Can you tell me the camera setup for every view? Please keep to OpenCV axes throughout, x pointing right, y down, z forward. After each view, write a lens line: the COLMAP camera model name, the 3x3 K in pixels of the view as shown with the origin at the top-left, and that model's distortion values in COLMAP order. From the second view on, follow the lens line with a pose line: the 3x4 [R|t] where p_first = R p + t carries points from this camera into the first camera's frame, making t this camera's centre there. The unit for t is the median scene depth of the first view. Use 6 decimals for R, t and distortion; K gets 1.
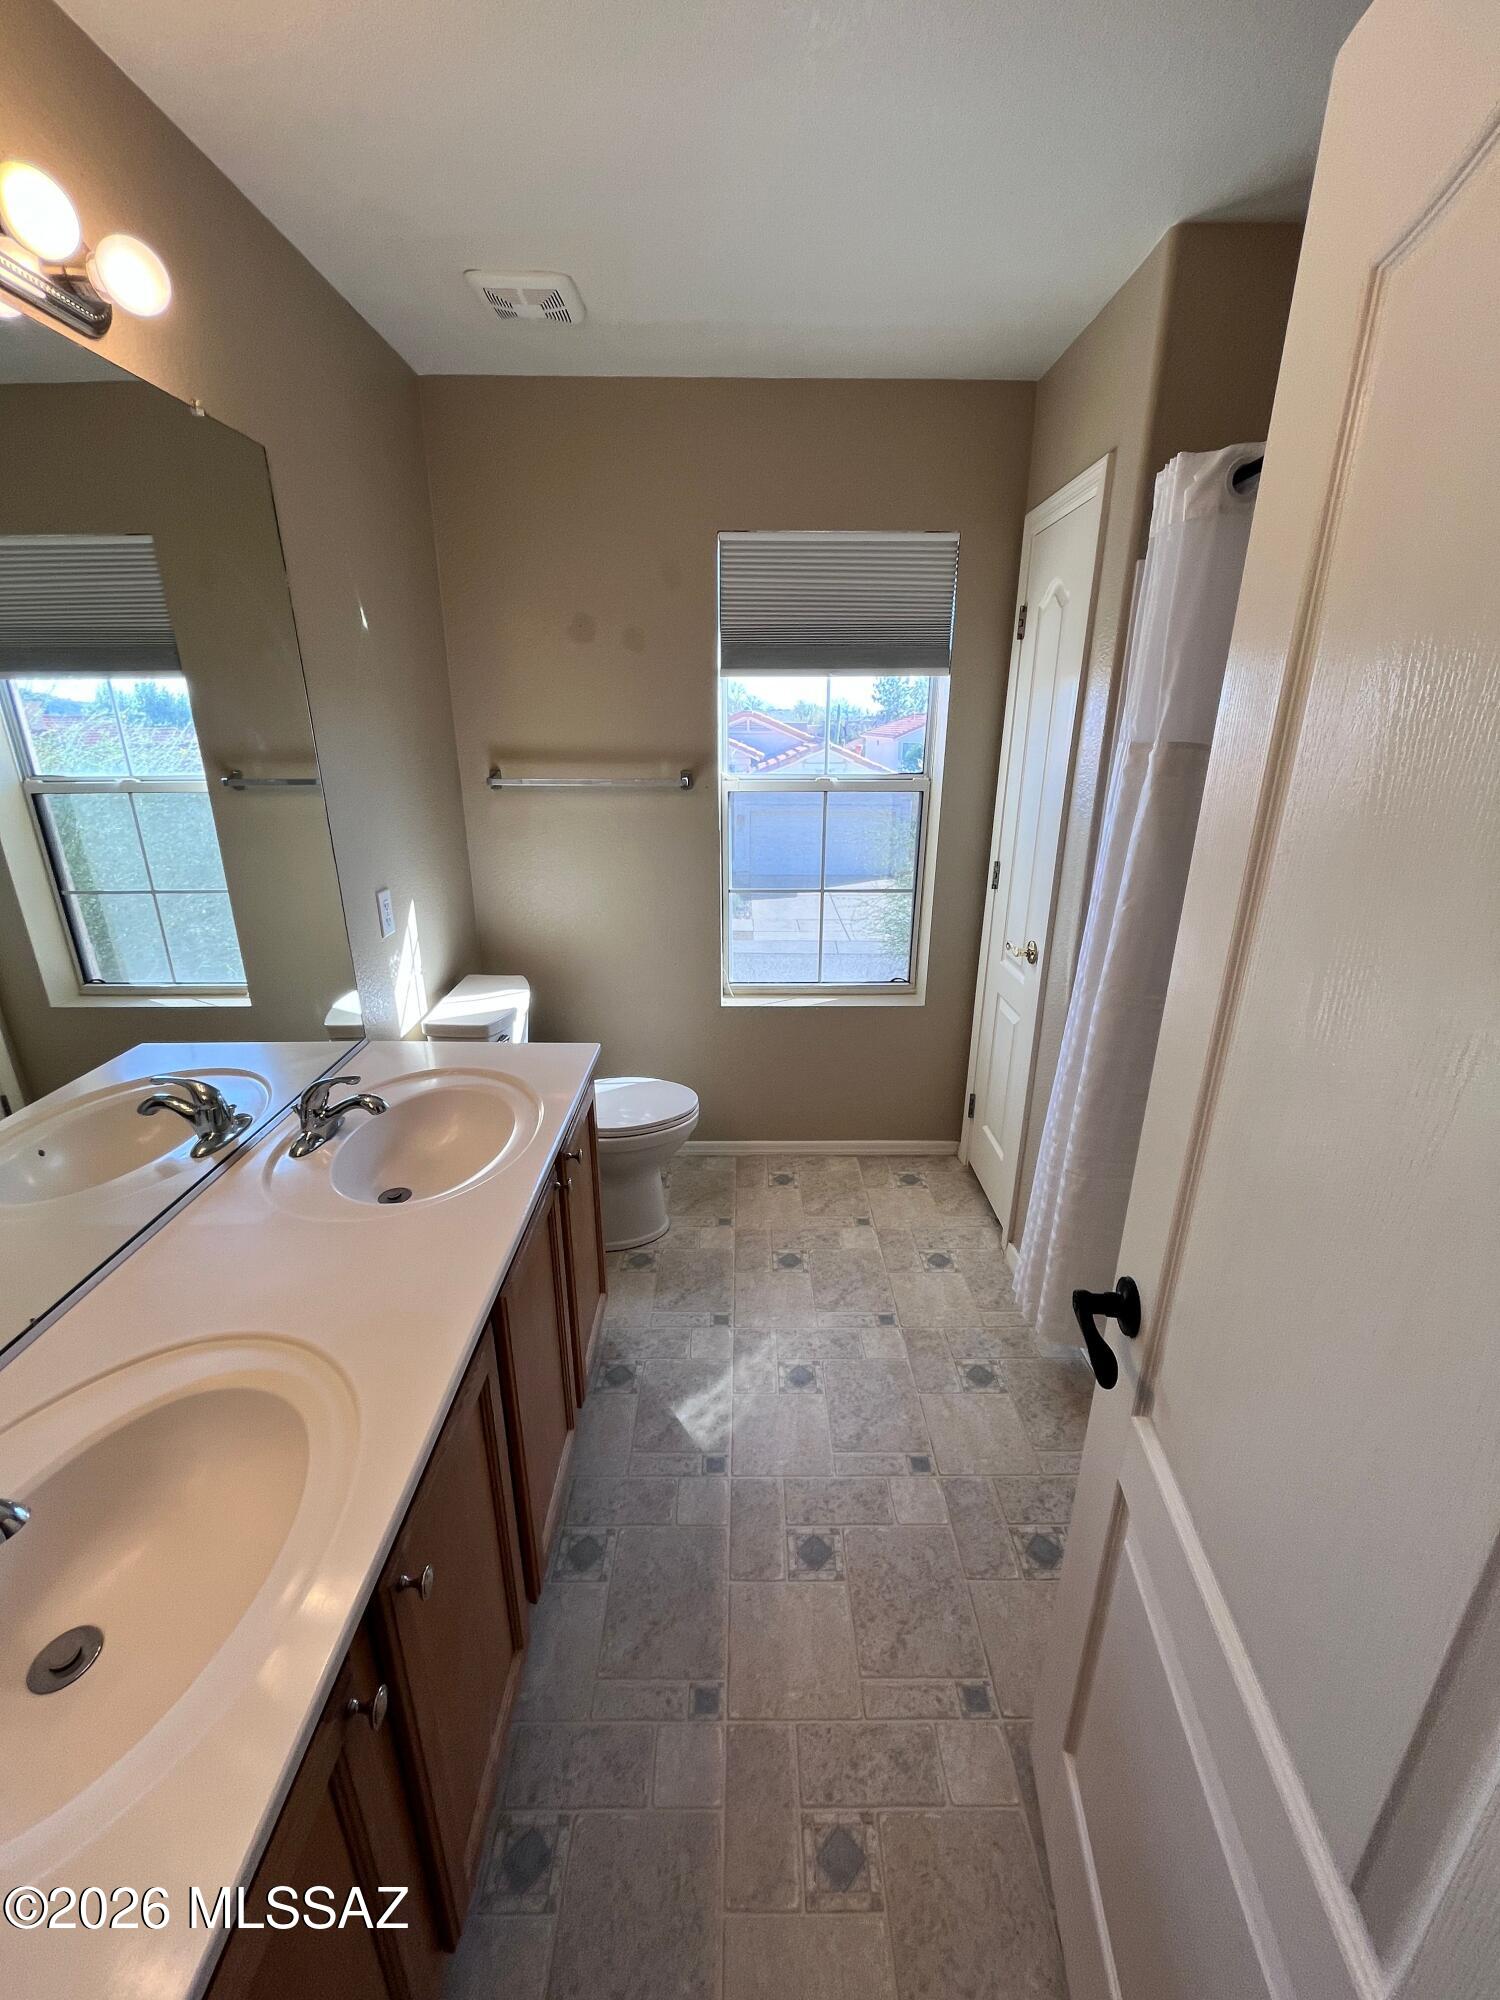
lens RADIAL K [[807.9, 0, 743.3], [0, 807.9, 1004.3], [0, 0, 1]] dist [-0.001407, -0.000180]
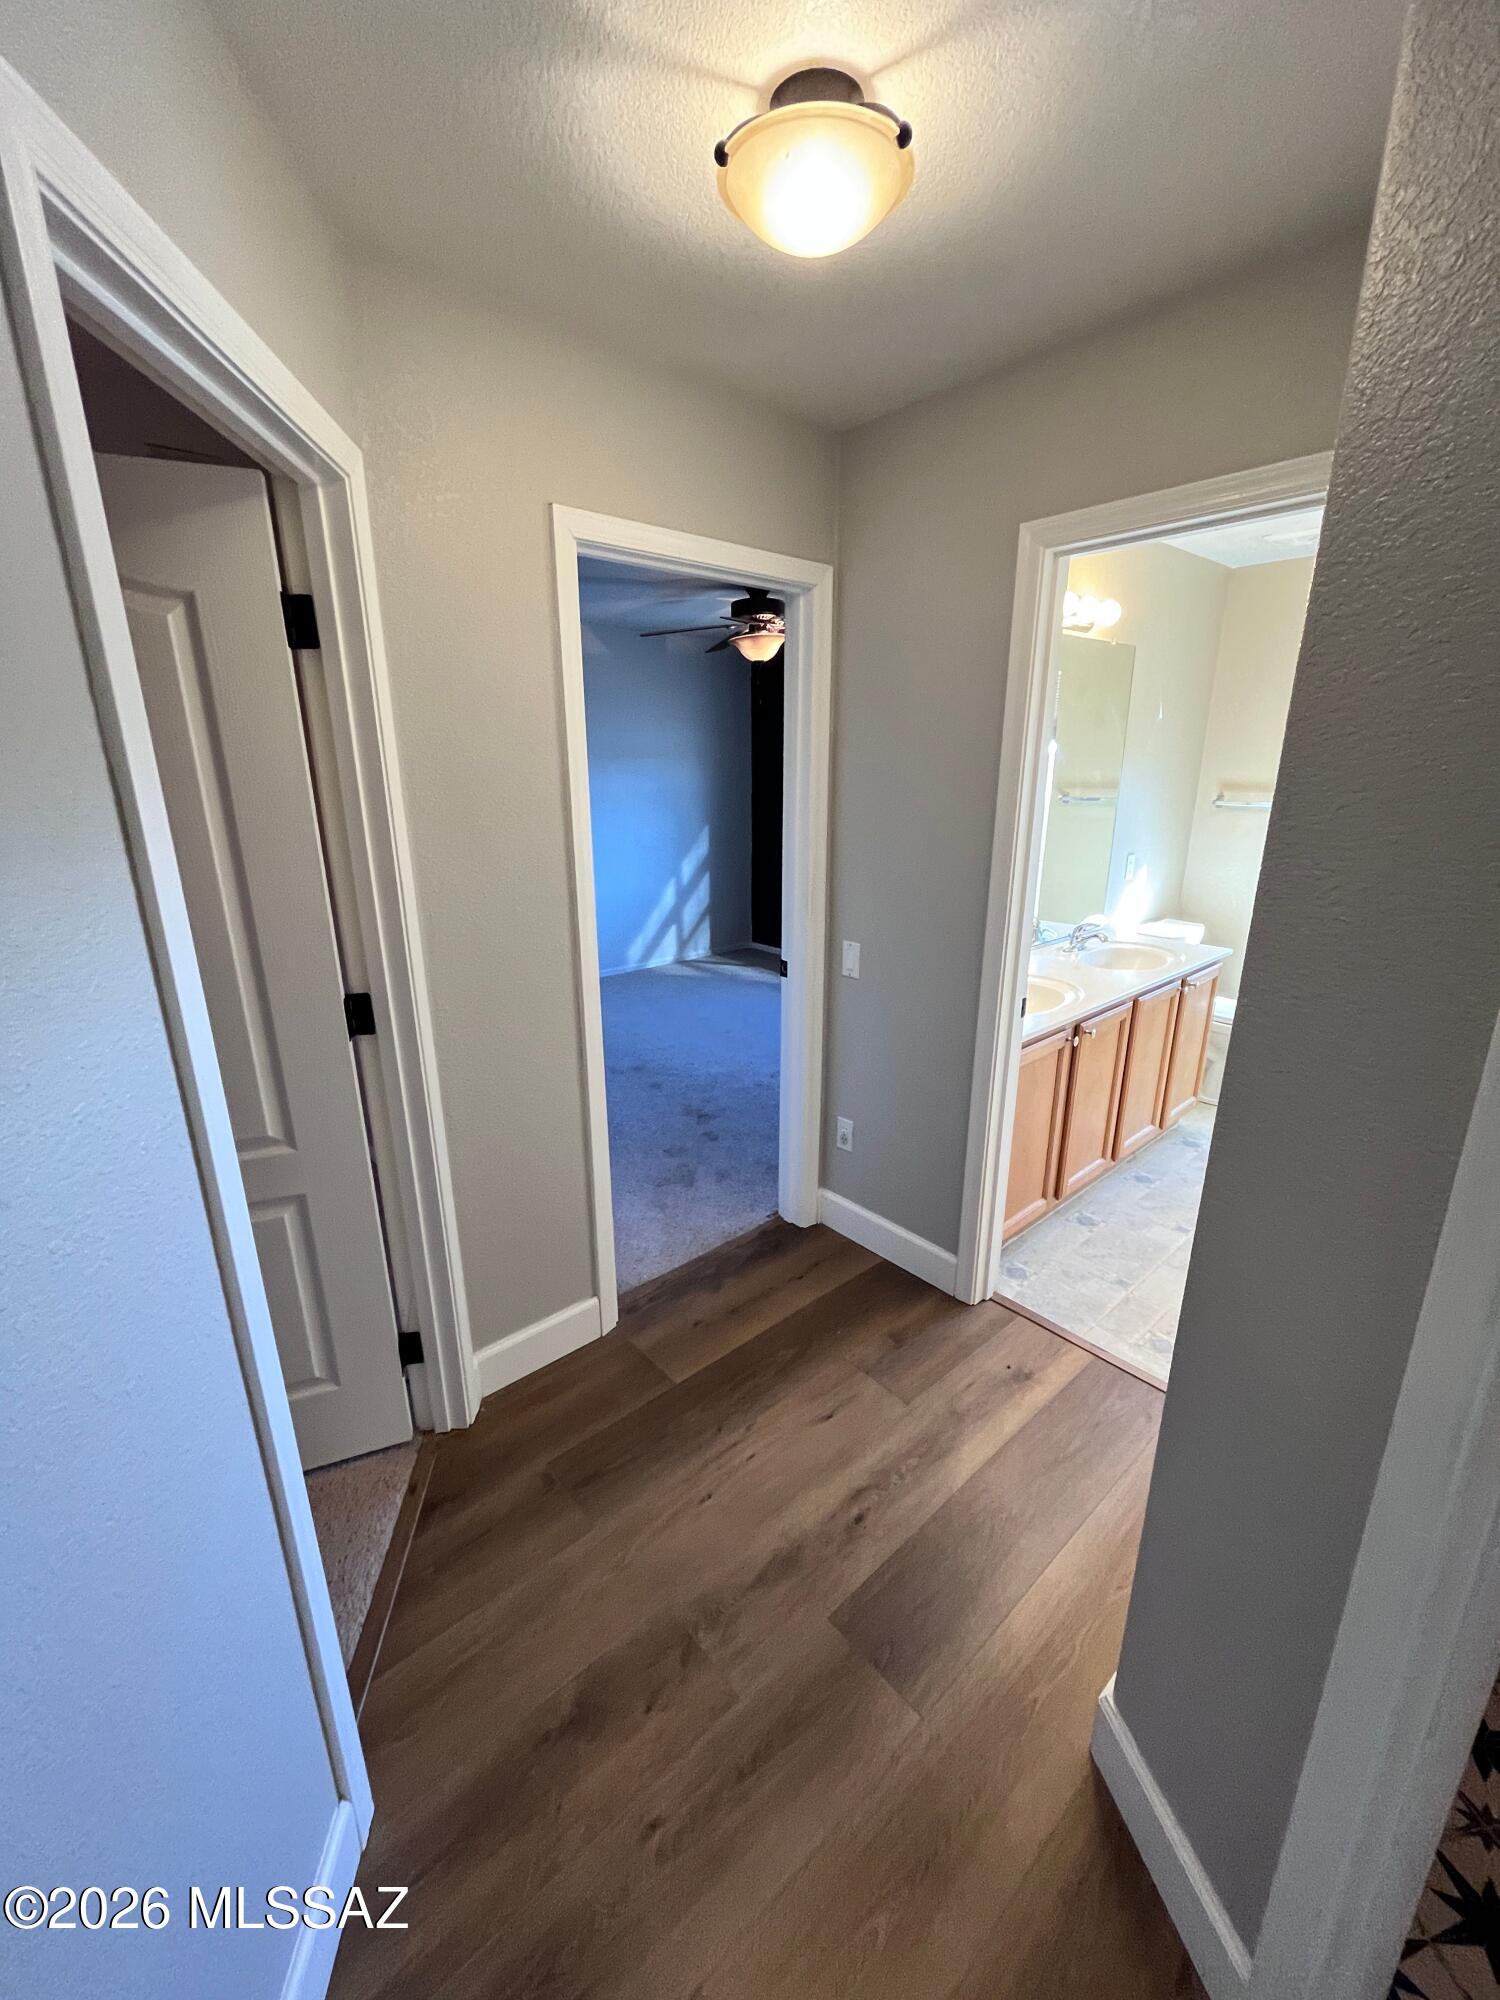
lens RADIAL K [[807.9, 0, 743.3], [0, 807.9, 1004.3], [0, 0, 1]] dist [-0.001407, -0.000180]
pose [[0.645538, 0.214356, -0.733029, 0.349133], [-0.239304, 0.968242, 0.072397, 0.225185], [0.725269, 0.128682, 0.676333, -0.729164]]
